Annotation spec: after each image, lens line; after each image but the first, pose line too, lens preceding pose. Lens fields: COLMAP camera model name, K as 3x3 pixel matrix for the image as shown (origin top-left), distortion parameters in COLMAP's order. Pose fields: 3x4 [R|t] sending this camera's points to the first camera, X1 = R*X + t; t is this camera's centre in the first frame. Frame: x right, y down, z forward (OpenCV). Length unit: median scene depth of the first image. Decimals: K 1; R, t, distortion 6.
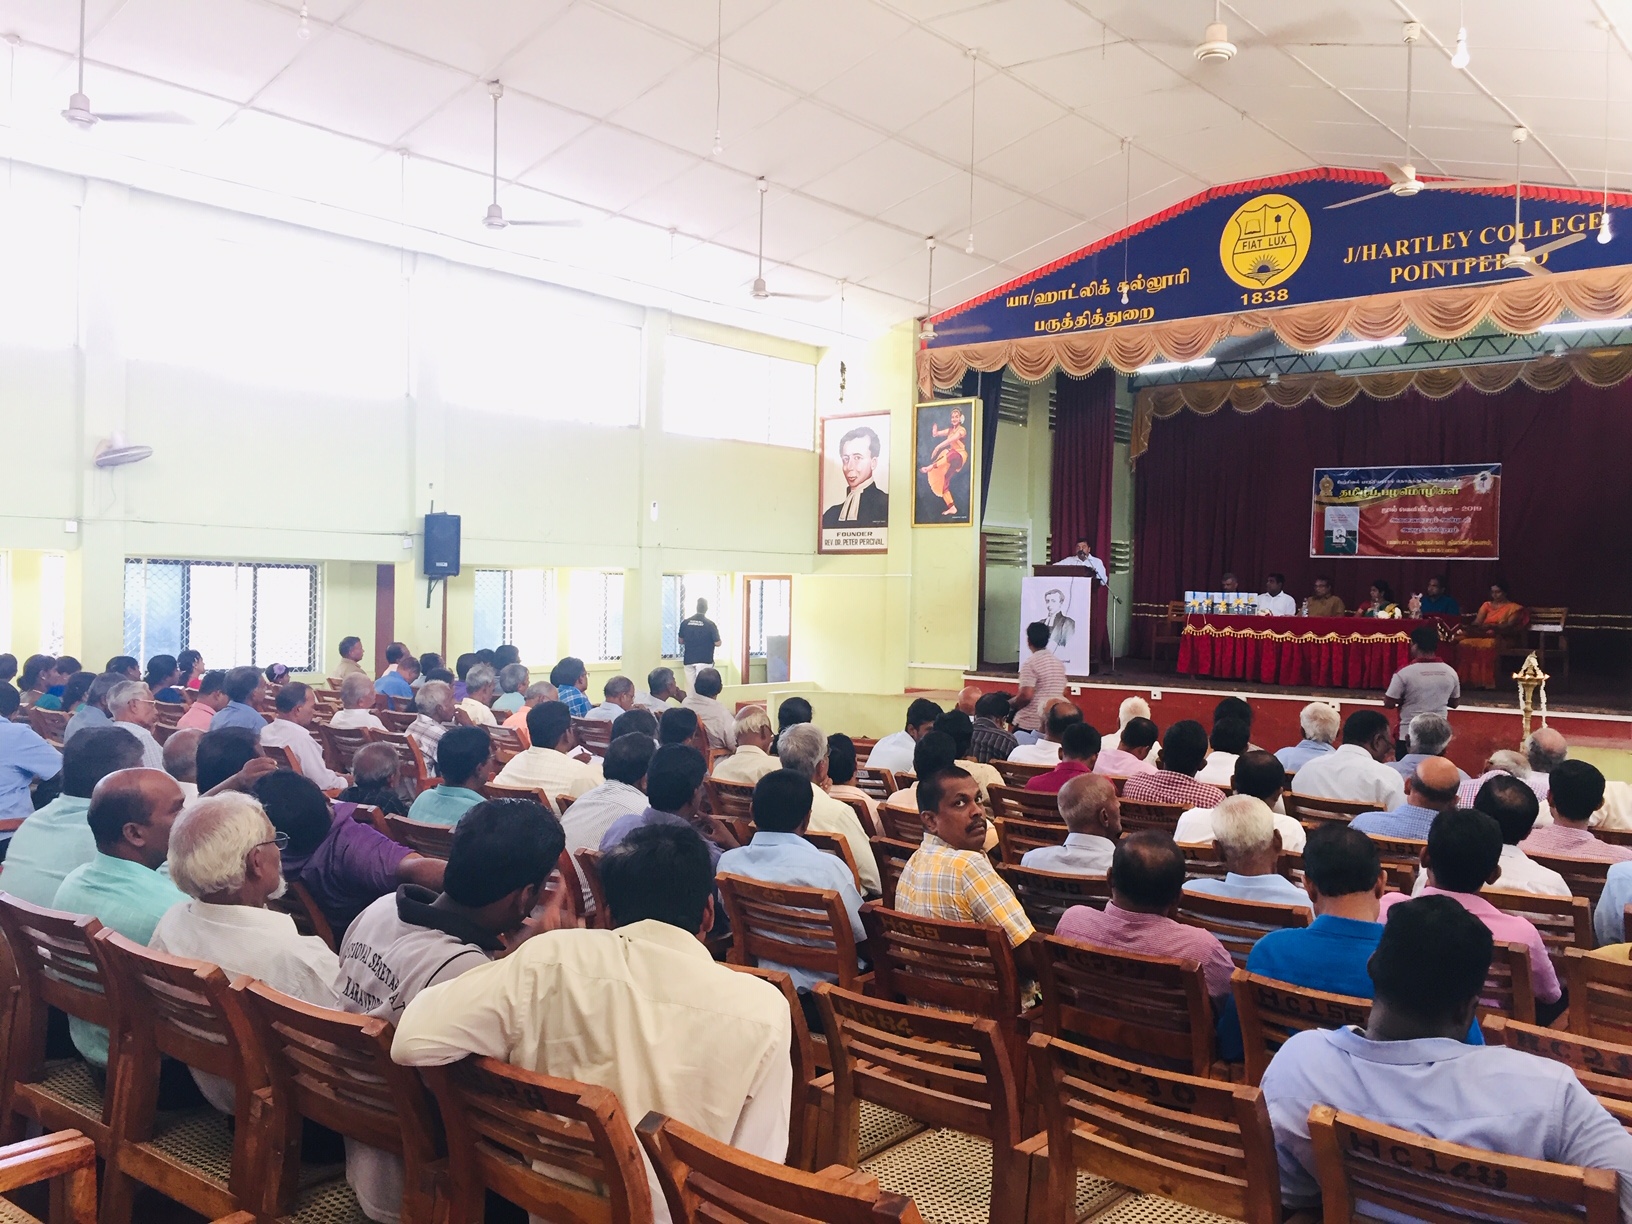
lens RADIAL K [[1536.1, 0, 814.5], [0, 1536.1, 595.9], [0, 0, 1]] dist [0.152977, -0.169666]
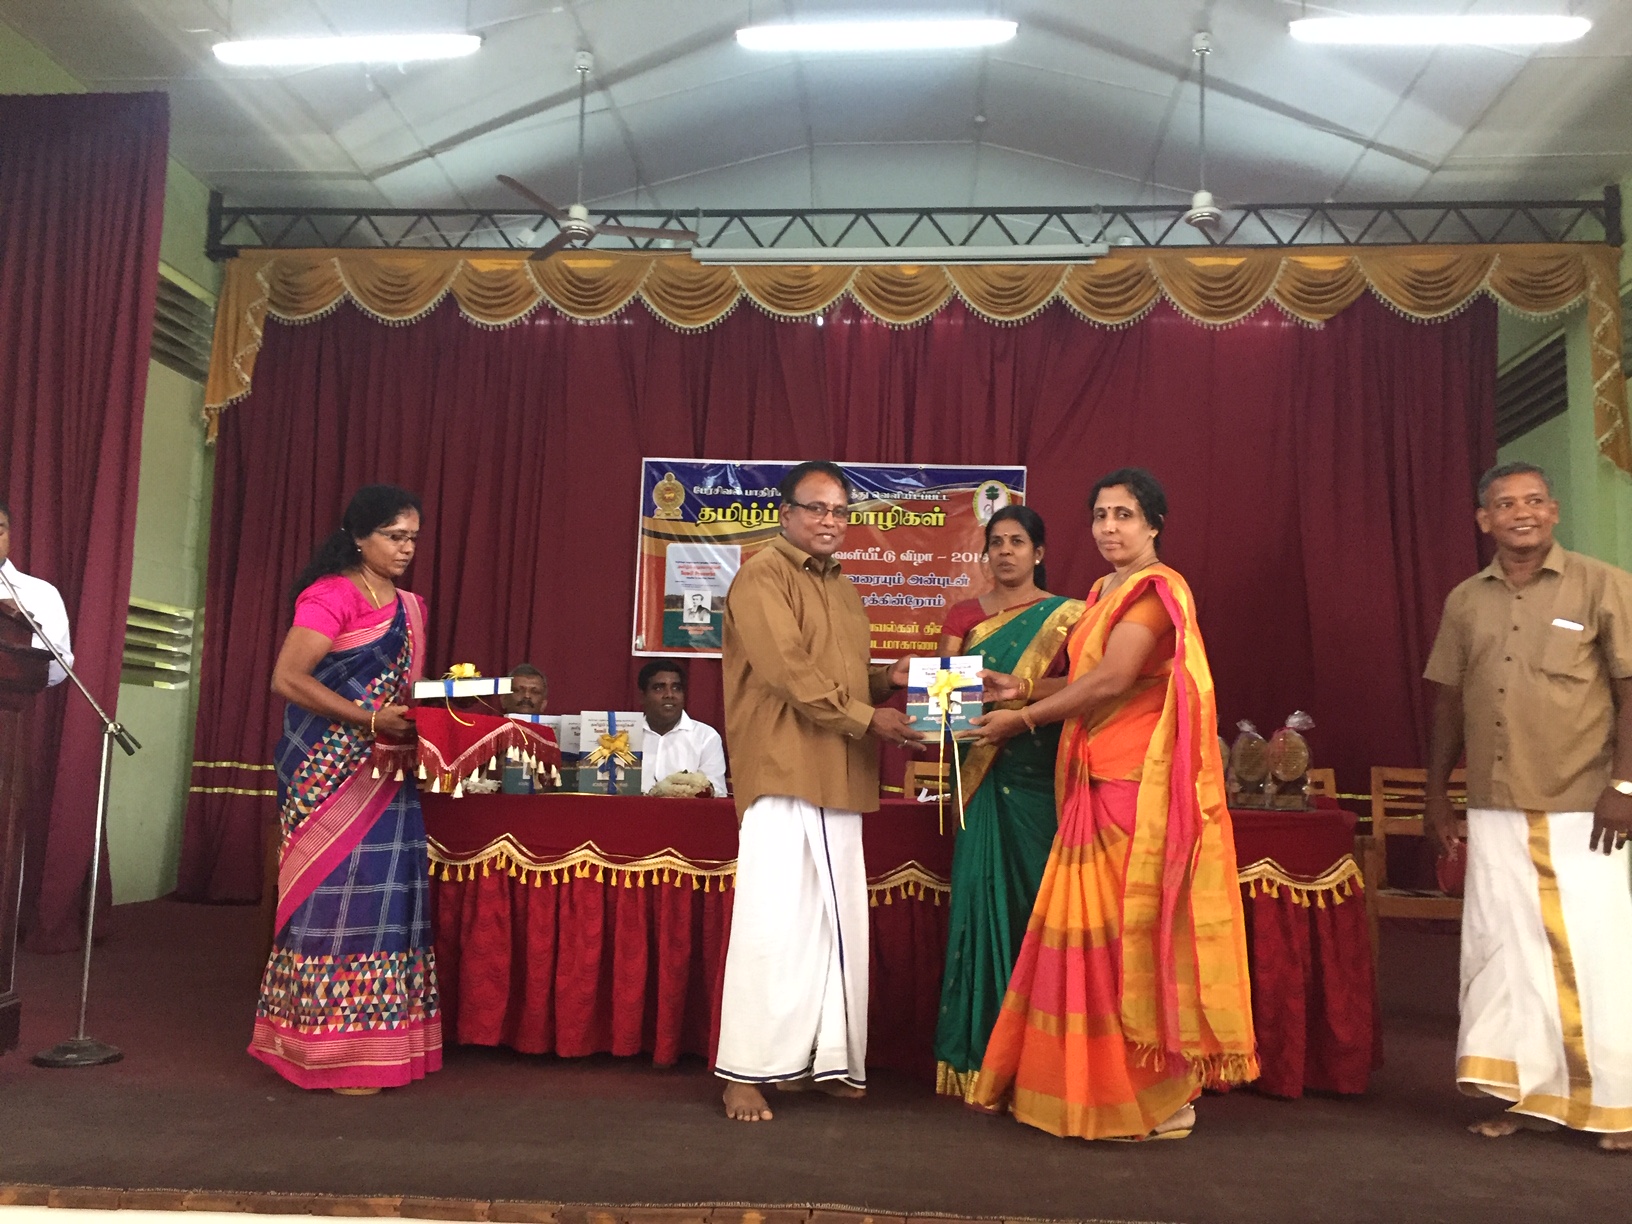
lens RADIAL K [[1419.0, 0, 844.4], [0, 1419.0, 617.7], [0, 0, 1]] dist [0.045031, -0.002351]
pose [[0.814193, 0.061098, 0.577371, 0.141461], [-0.002048, 0.994744, -0.102376, 0.005878], [-0.580591, 0.082171, 0.810038, 0.670865]]
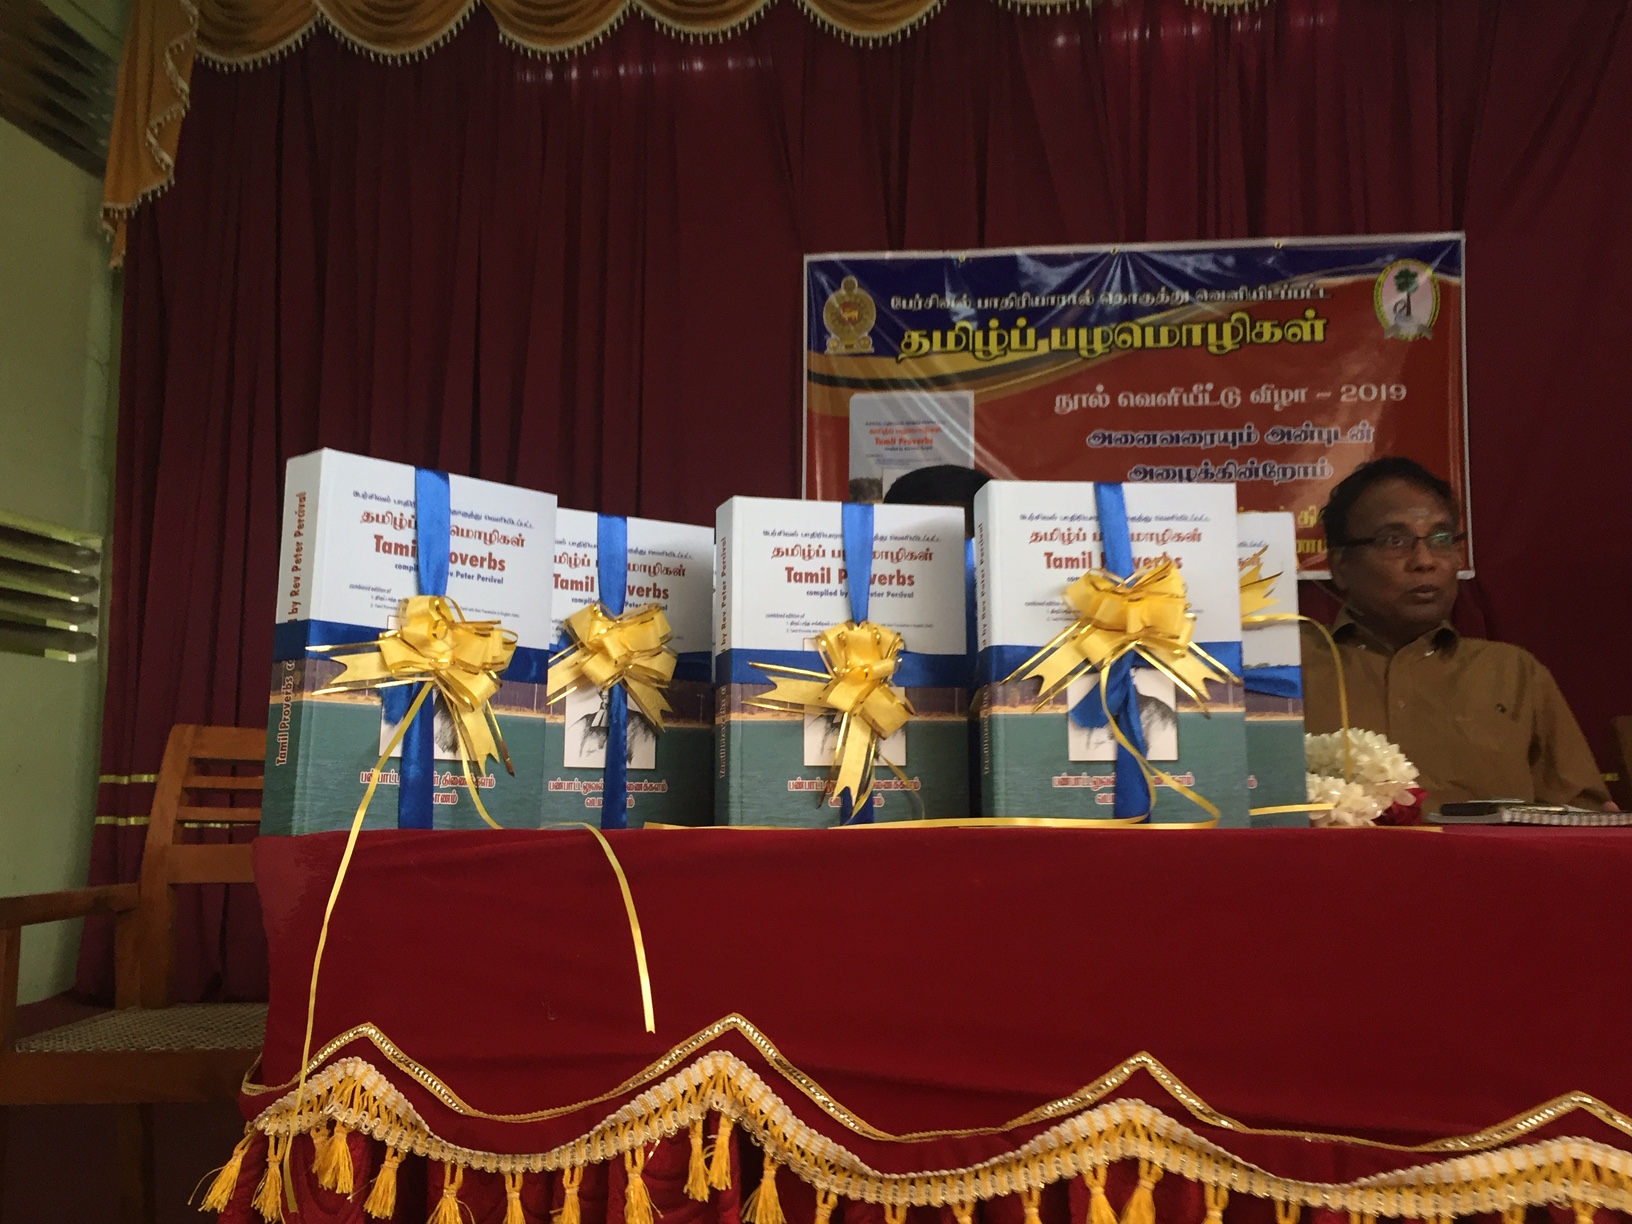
lens RADIAL K [[1504.2, 0, 827.5], [0, 1504.2, 629.7], [0, 0, 1]] dist [0.078046, -0.127665]
pose [[0.851217, 0.030930, 0.523902, 0.198150], [0.023033, 0.995098, -0.096172, 0.008538], [-0.524309, 0.093931, 0.846332, 0.820697]]
